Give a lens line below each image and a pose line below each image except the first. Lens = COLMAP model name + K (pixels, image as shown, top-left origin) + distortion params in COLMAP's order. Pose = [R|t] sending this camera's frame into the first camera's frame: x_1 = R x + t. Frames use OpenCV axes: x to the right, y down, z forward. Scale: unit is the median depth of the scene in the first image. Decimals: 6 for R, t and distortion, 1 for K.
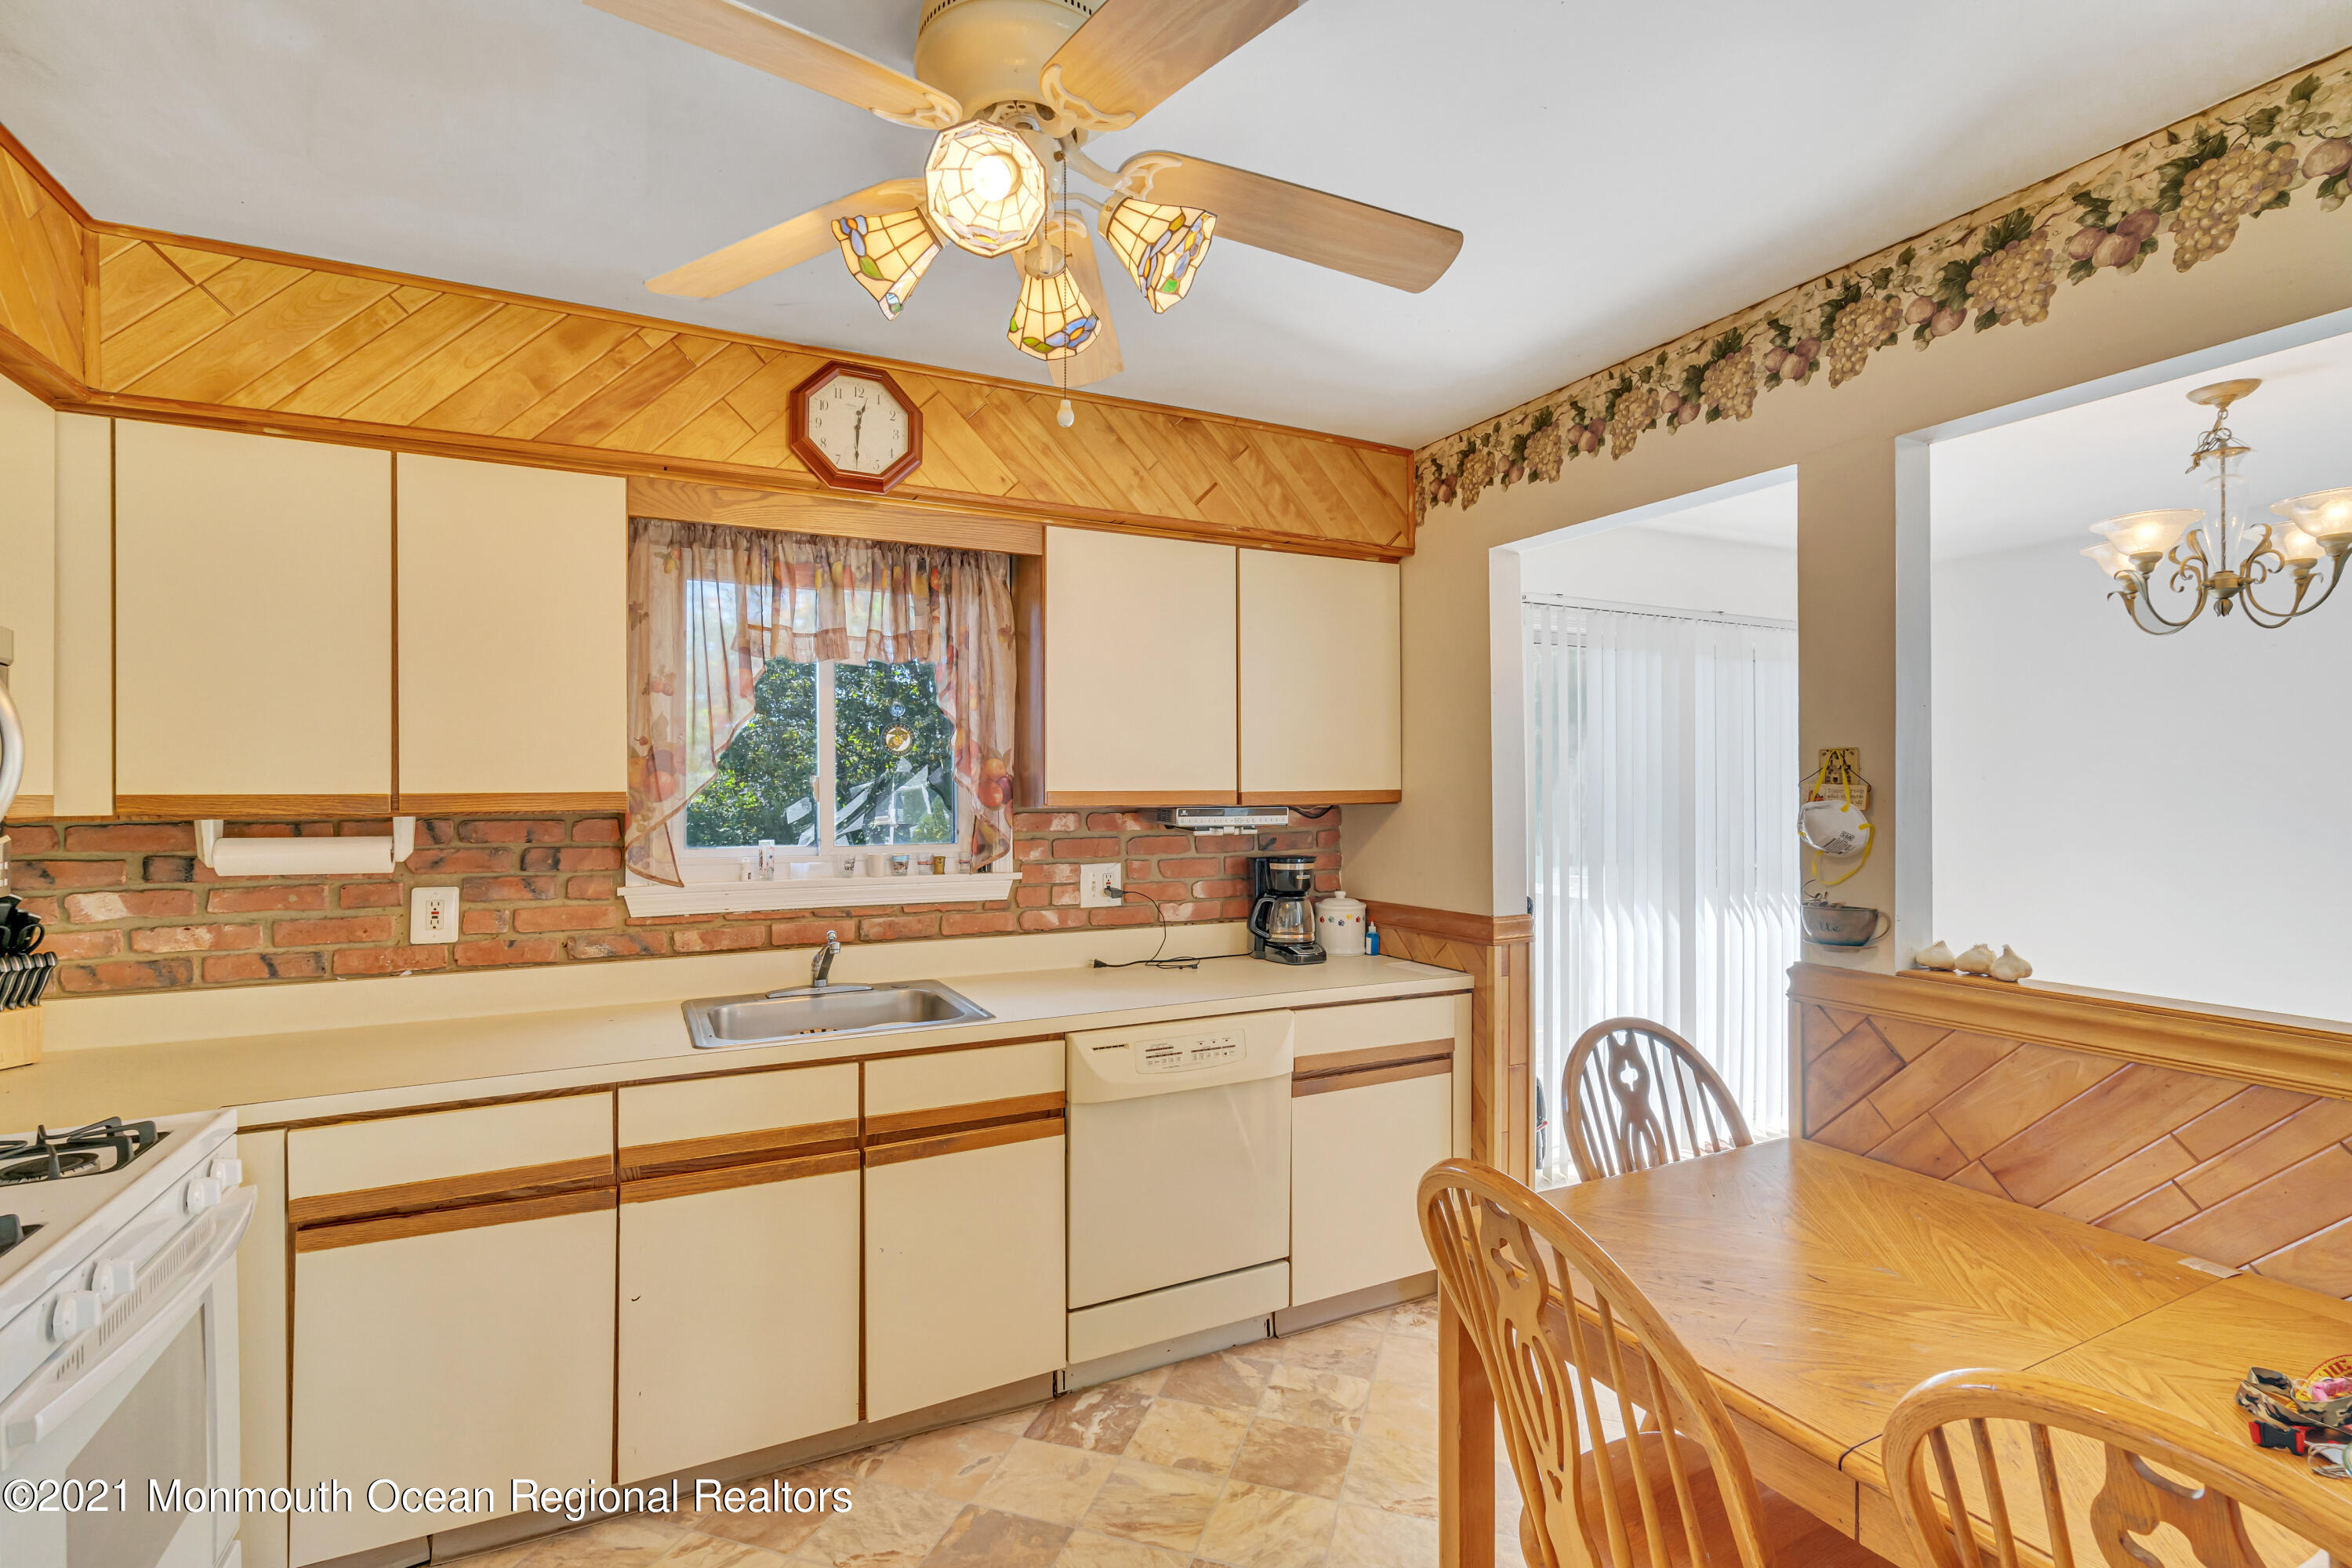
lens RADIAL K [[1076.3, 0, 1174.6], [0, 1076.3, 788.5], [0, 0, 1]] dist [-0.000059, 0.000508]
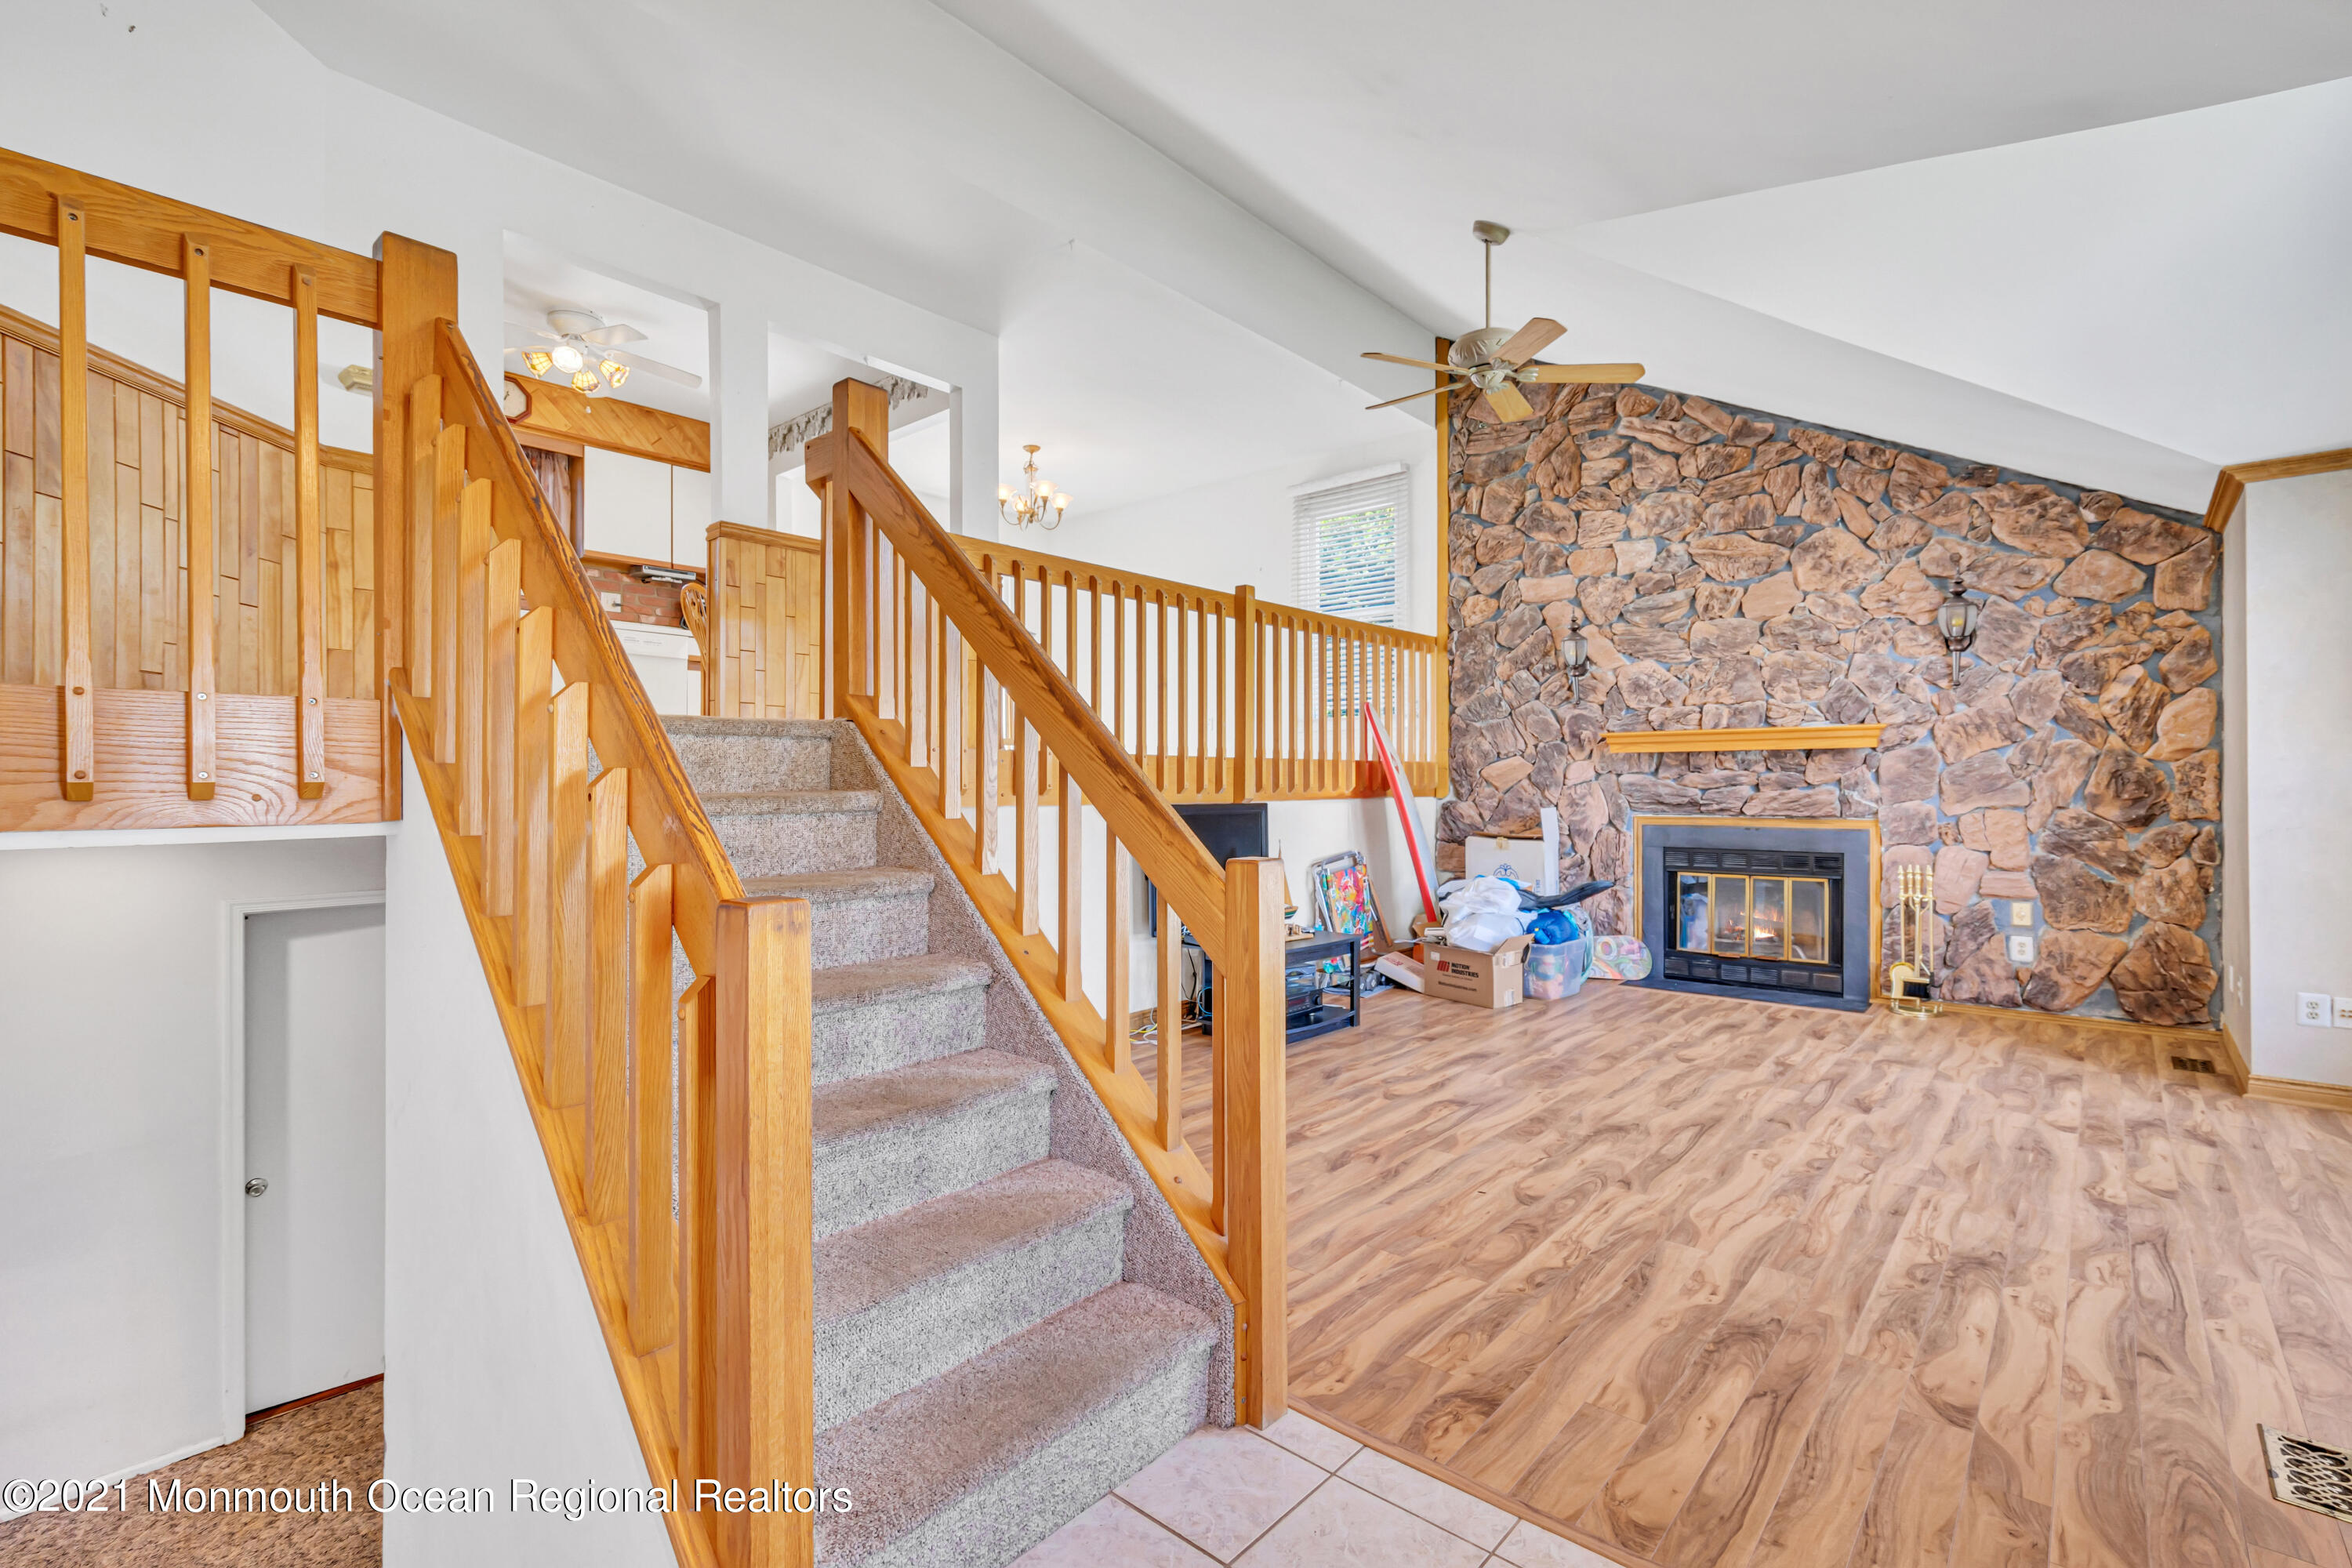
lens RADIAL K [[1076.3, 0, 1174.6], [0, 1076.3, 788.5], [0, 0, 1]] dist [-0.000059, 0.000508]
pose [[0.930002, 0.005156, 0.367518, 0.228352], [-0.004771, 0.999987, -0.001956, 0.523425], [-0.367523, 0.000066, 0.930014, -1.742708]]
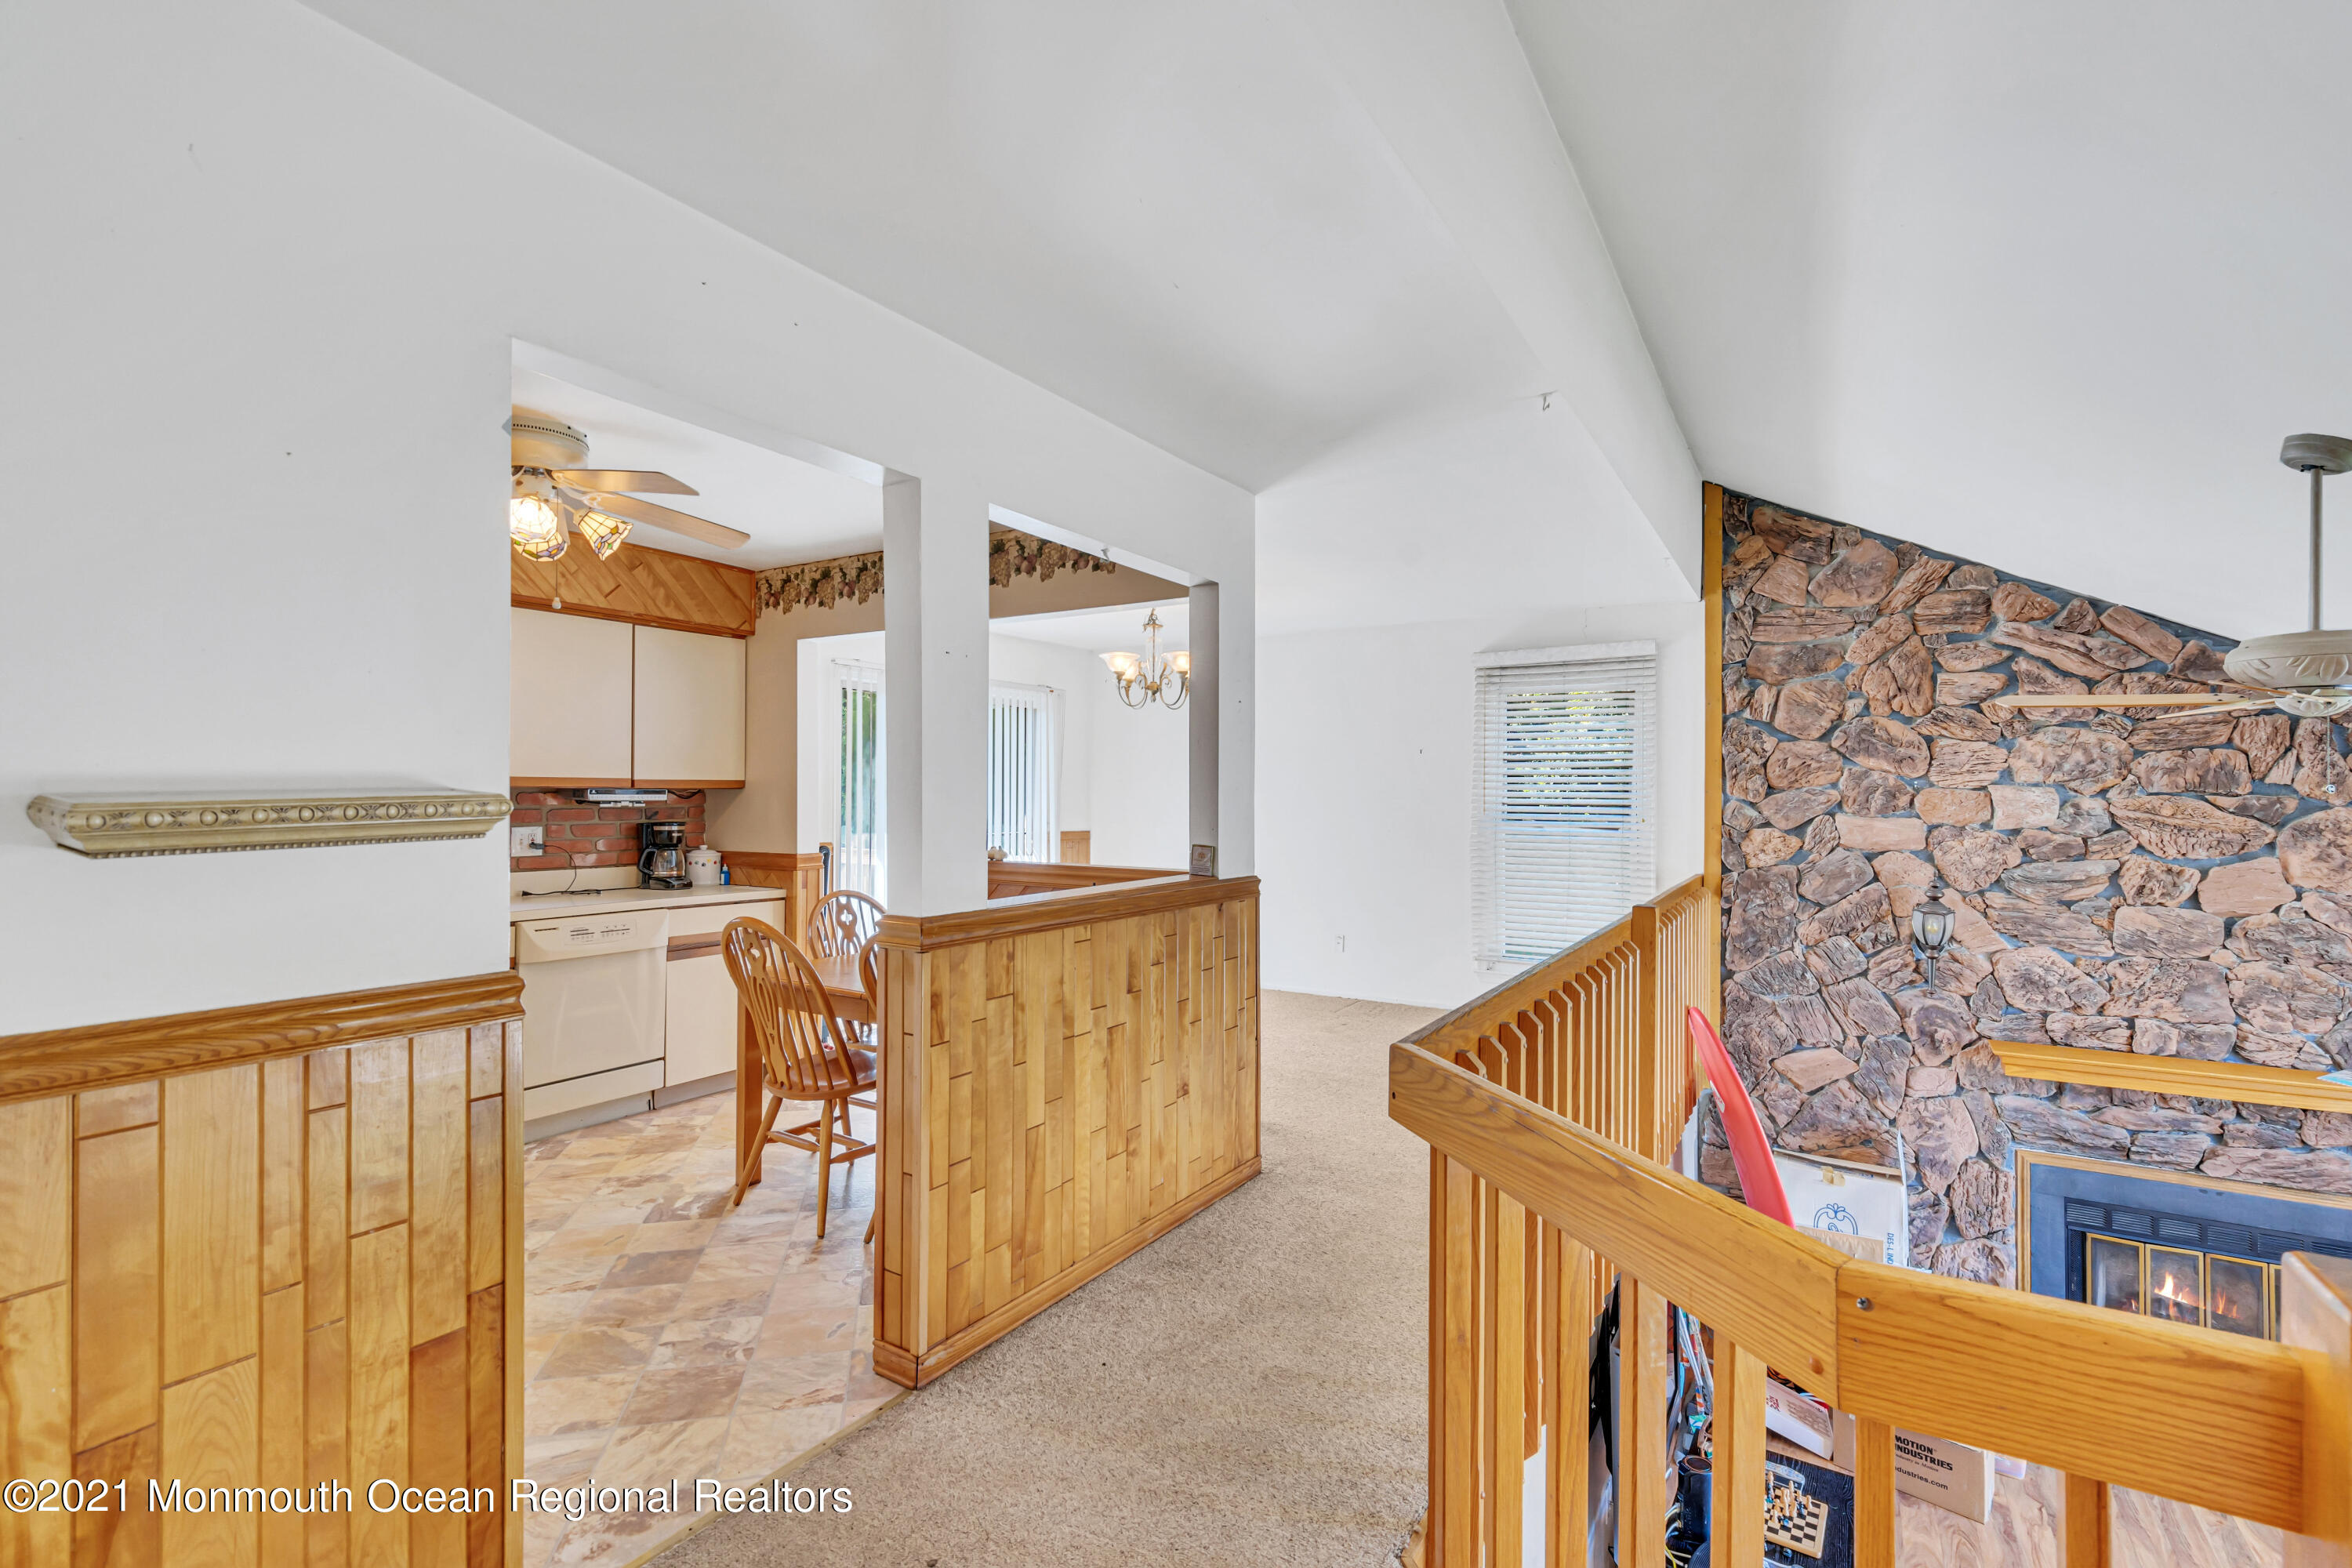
lens RADIAL K [[1059.8, 0, 1169.4], [0, 1059.8, 787.4], [0, 0, 1]] dist [-0.001771, 0.000124]
pose [[0.856730, 0.011736, 0.515631, -0.066527], [-0.009085, 0.999929, -0.007665, 0.019779], [-0.515685, 0.001883, 0.856776, -0.733998]]
